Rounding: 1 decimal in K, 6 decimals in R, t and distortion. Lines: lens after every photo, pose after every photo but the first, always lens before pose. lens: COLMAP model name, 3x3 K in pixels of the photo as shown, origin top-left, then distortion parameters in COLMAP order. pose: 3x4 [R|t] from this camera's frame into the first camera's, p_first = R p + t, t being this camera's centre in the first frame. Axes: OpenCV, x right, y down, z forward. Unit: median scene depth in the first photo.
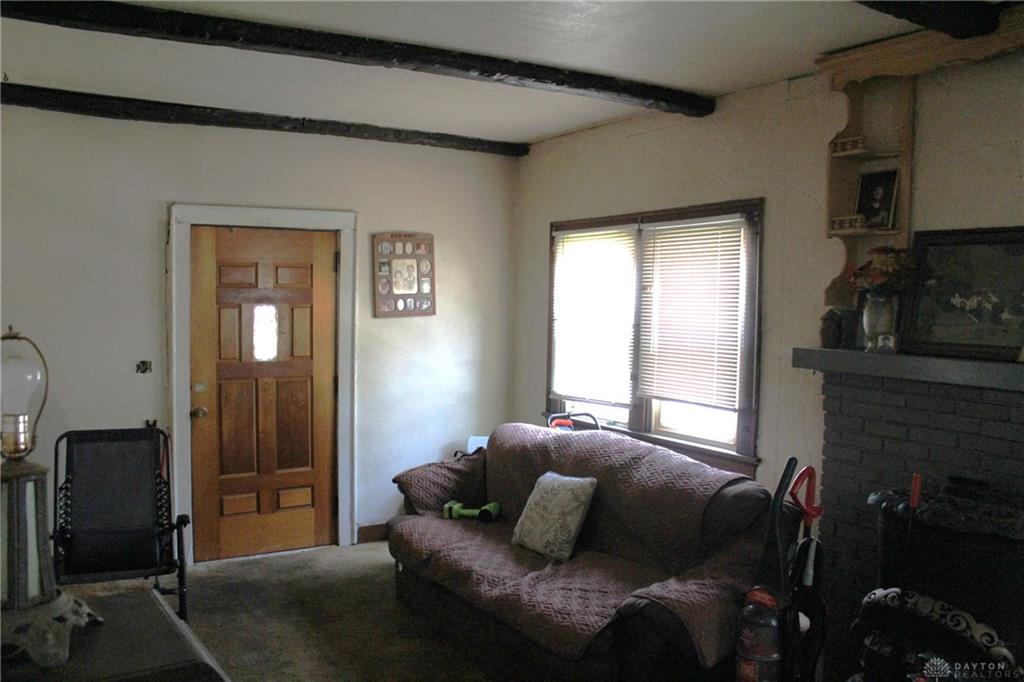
lens RADIAL K [[853.6, 0, 516.5], [0, 853.6, 348.4], [0, 0, 1]] dist [-0.147611, 0.106677]
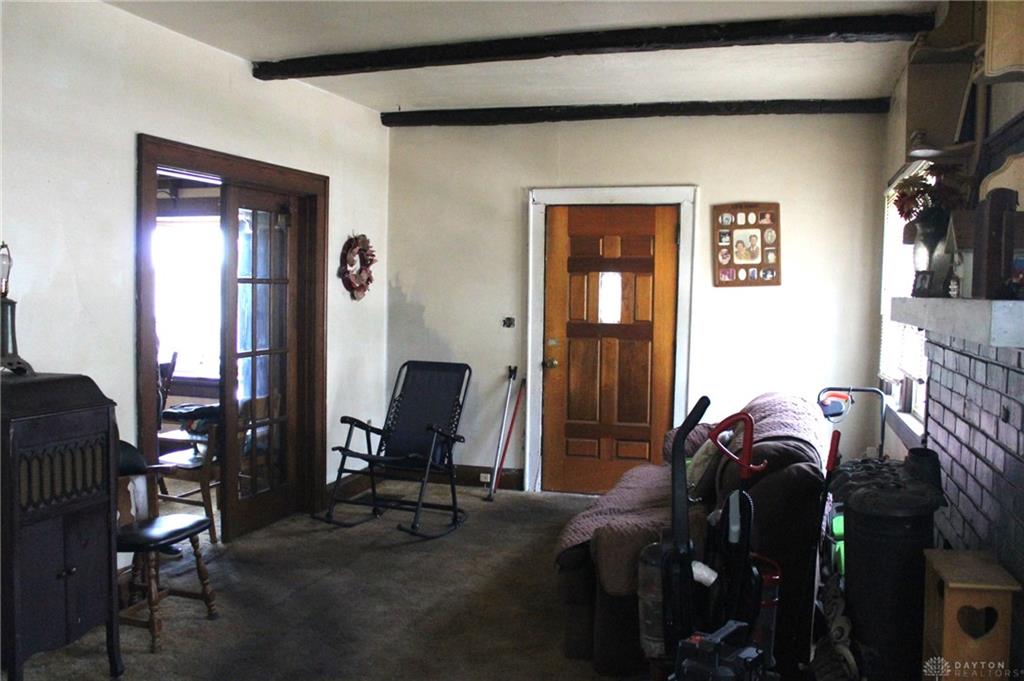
lens RADIAL K [[911.5, 0, 510.0], [0, 911.5, 335.9], [0, 0, 1]] dist [-0.072800, 0.026651]
pose [[0.679750, 0.034148, -0.732649, 0.479882], [-0.052407, 0.998624, -0.002079, 0.039315], [0.731569, 0.039809, 0.680604, 0.069820]]
